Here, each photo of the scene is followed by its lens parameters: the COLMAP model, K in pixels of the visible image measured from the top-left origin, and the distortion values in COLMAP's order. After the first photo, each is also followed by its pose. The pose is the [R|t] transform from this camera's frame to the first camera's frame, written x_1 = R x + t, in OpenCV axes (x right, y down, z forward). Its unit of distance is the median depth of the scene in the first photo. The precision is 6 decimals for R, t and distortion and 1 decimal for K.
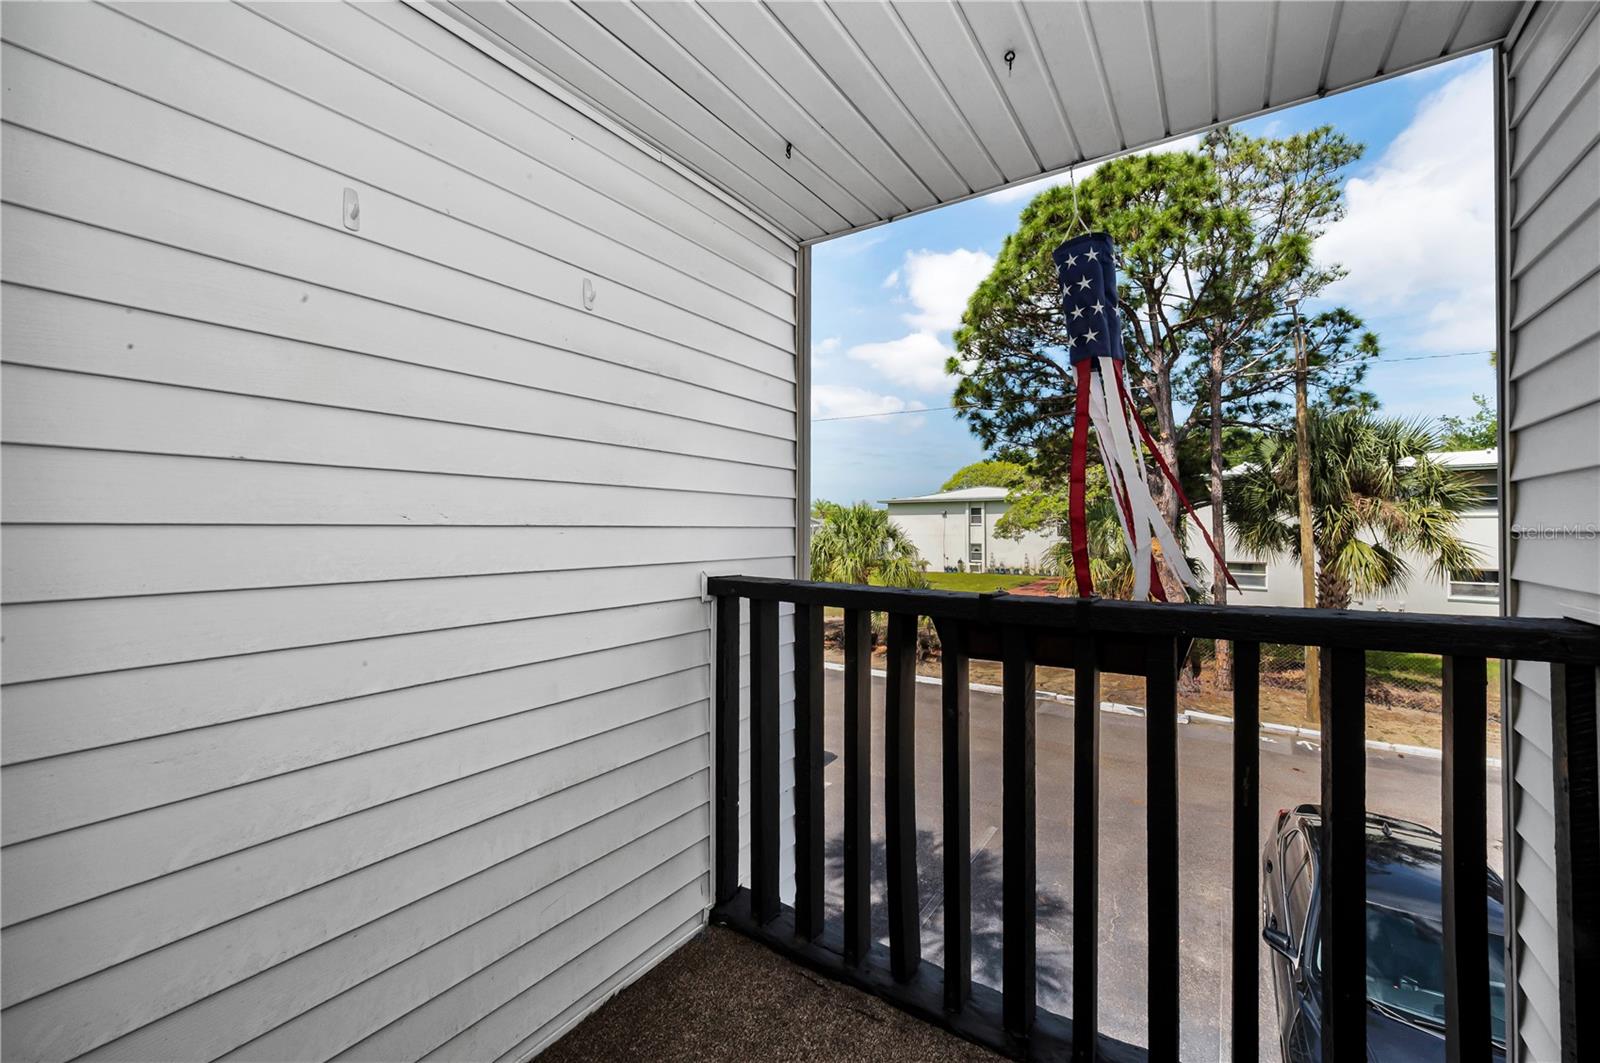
lens RADIAL K [[639.8, 0, 804.5], [0, 639.8, 520.2], [0, 0, 1]] dist [-0.001137, -0.000093]
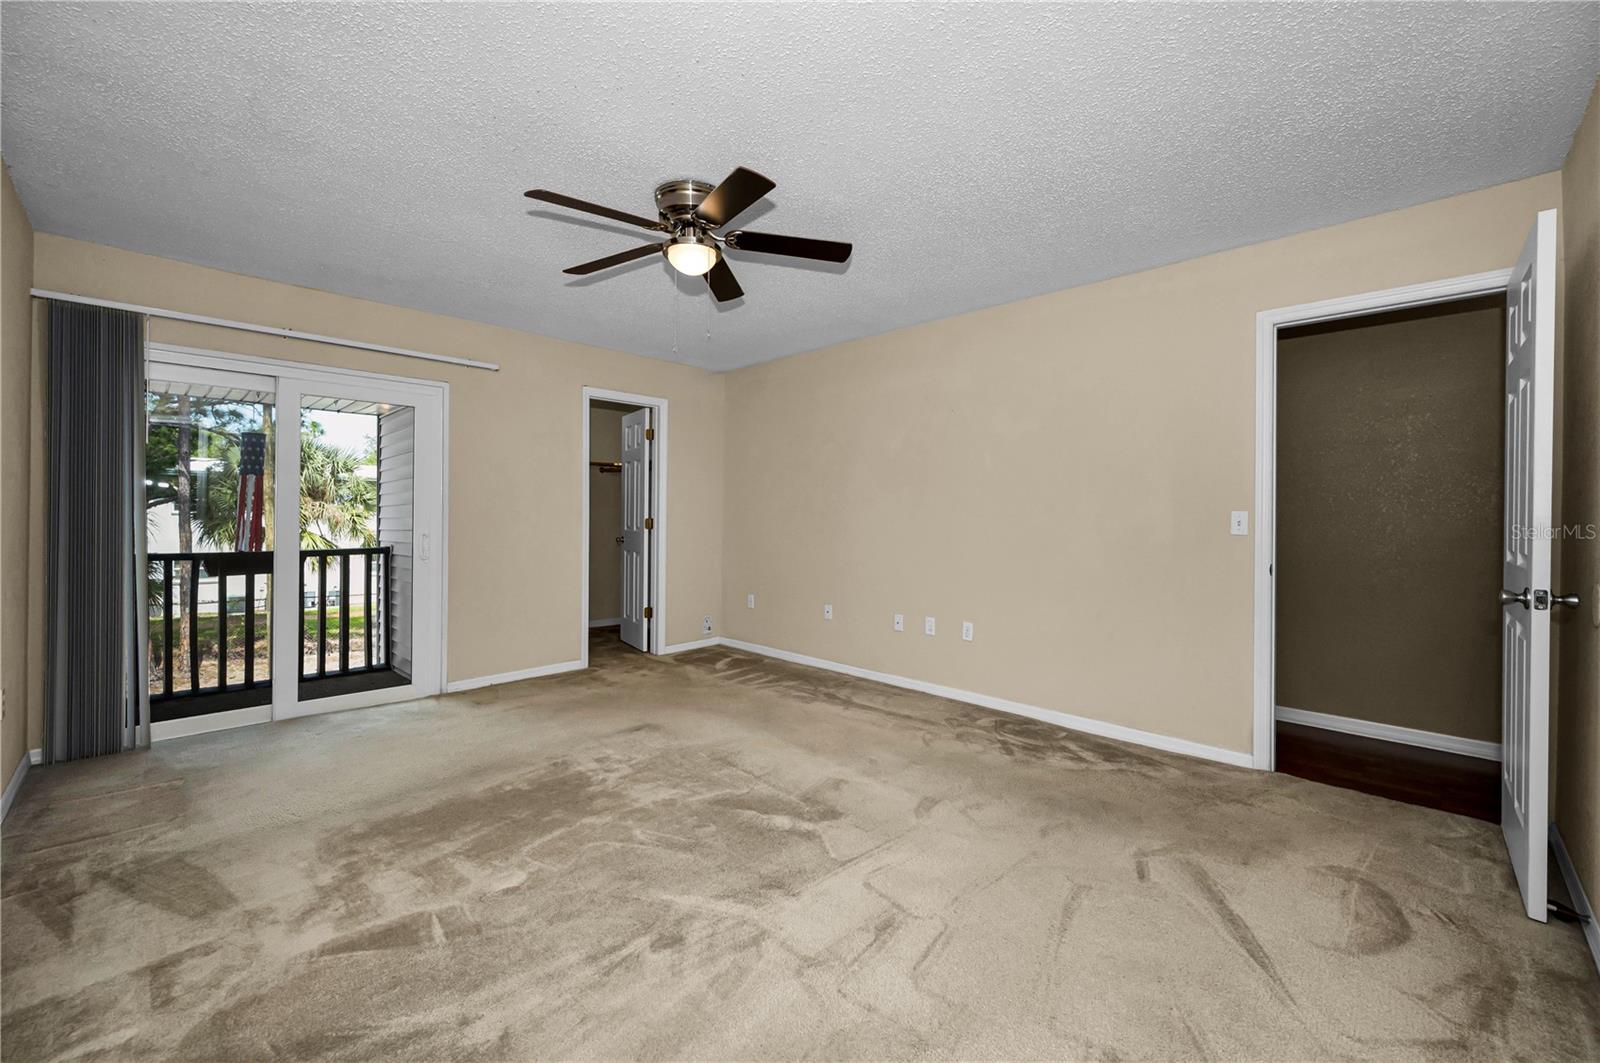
lens RADIAL K [[639.8, 0, 804.5], [0, 639.8, 520.2], [0, 0, 1]] dist [-0.001137, -0.000093]
pose [[0.181974, -0.000745, 0.983303, -0.236998], [-0.008263, 0.999963, 0.002286, -0.007043], [-0.983269, -0.008541, 0.181961, -0.235673]]
